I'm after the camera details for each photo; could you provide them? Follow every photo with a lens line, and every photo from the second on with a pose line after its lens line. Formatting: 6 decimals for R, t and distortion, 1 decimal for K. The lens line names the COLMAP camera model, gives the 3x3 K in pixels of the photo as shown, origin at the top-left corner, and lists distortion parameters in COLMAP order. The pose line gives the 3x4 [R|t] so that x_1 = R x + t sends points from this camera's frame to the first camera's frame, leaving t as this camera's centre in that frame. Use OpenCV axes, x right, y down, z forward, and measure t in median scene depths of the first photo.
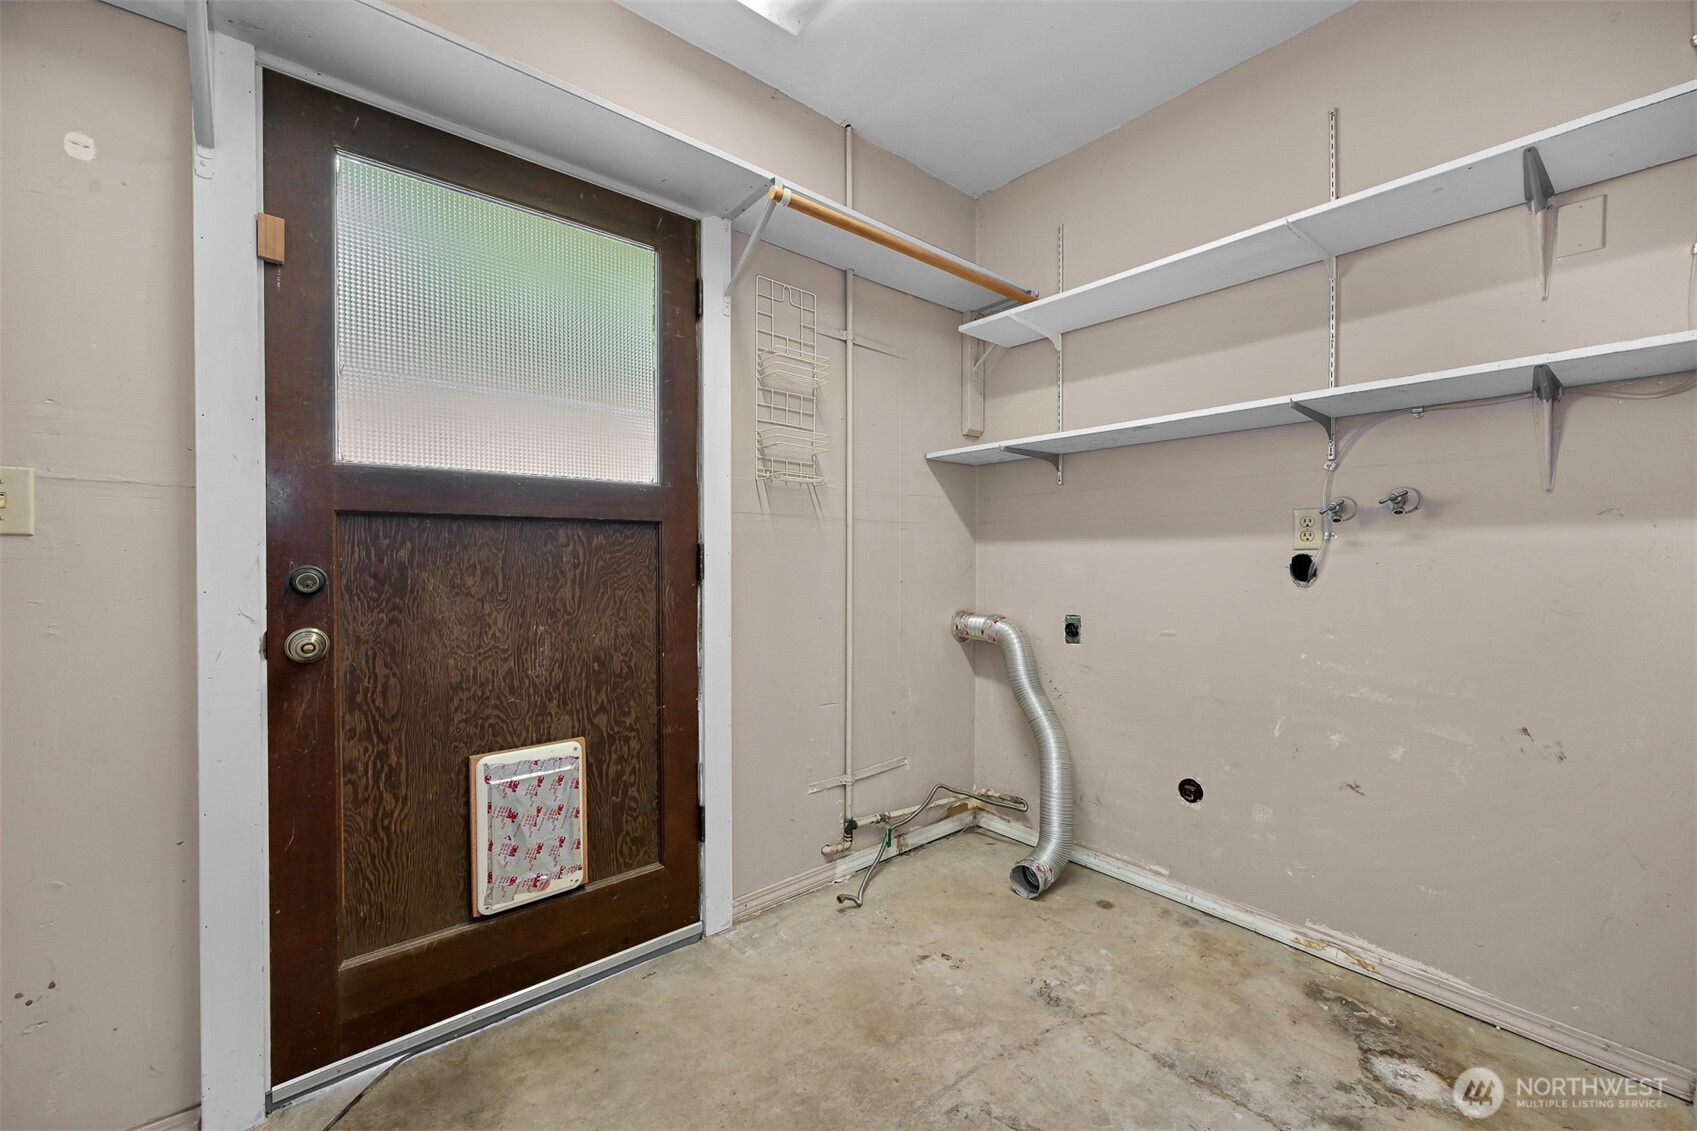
lens RADIAL K [[679.5, 0, 847.7], [0, 679.5, 563.3], [0, 0, 1]] dist [0.001391, -0.000748]
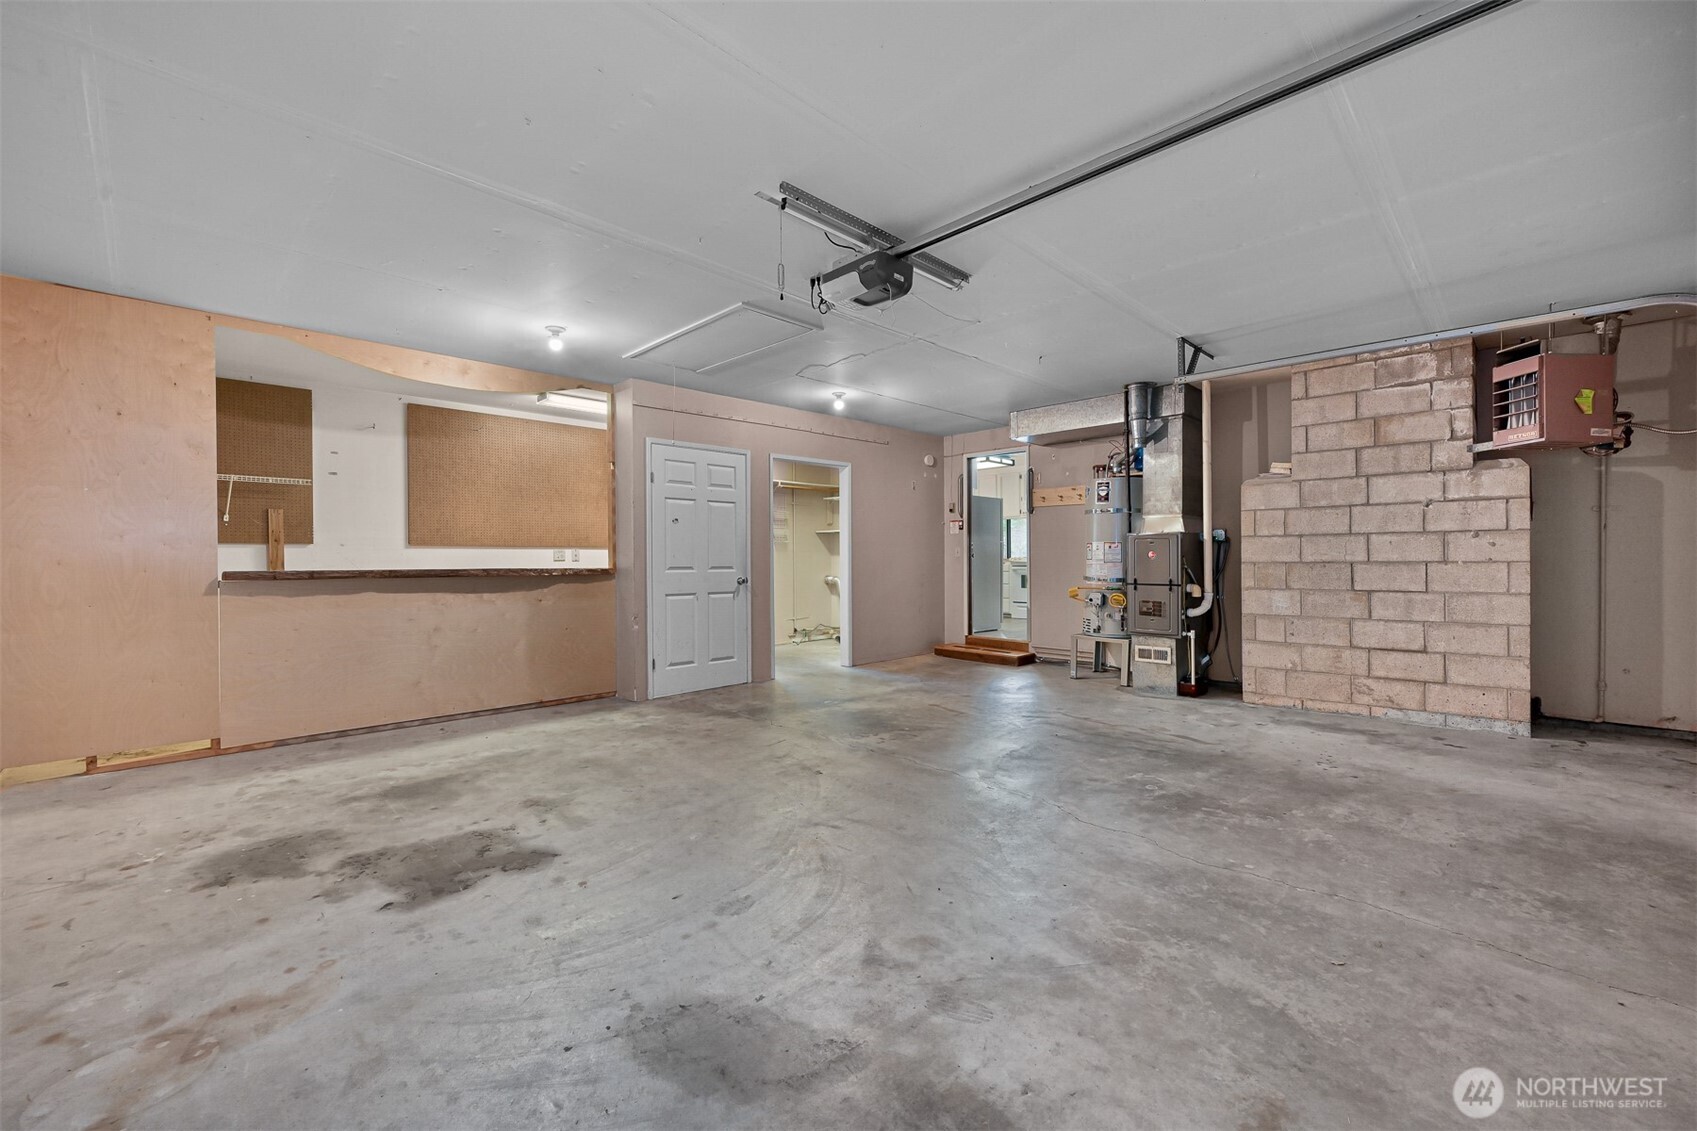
lens RADIAL K [[694.6, 0, 848.8], [0, 694.6, 564.1], [0, 0, 1]] dist [0.002224, 0.000407]
pose [[0.997799, -0.002139, 0.066278, 0.045550], [0.002409, 0.999989, -0.003994, 0.027396], [-0.066269, 0.004145, 0.997793, -2.906449]]
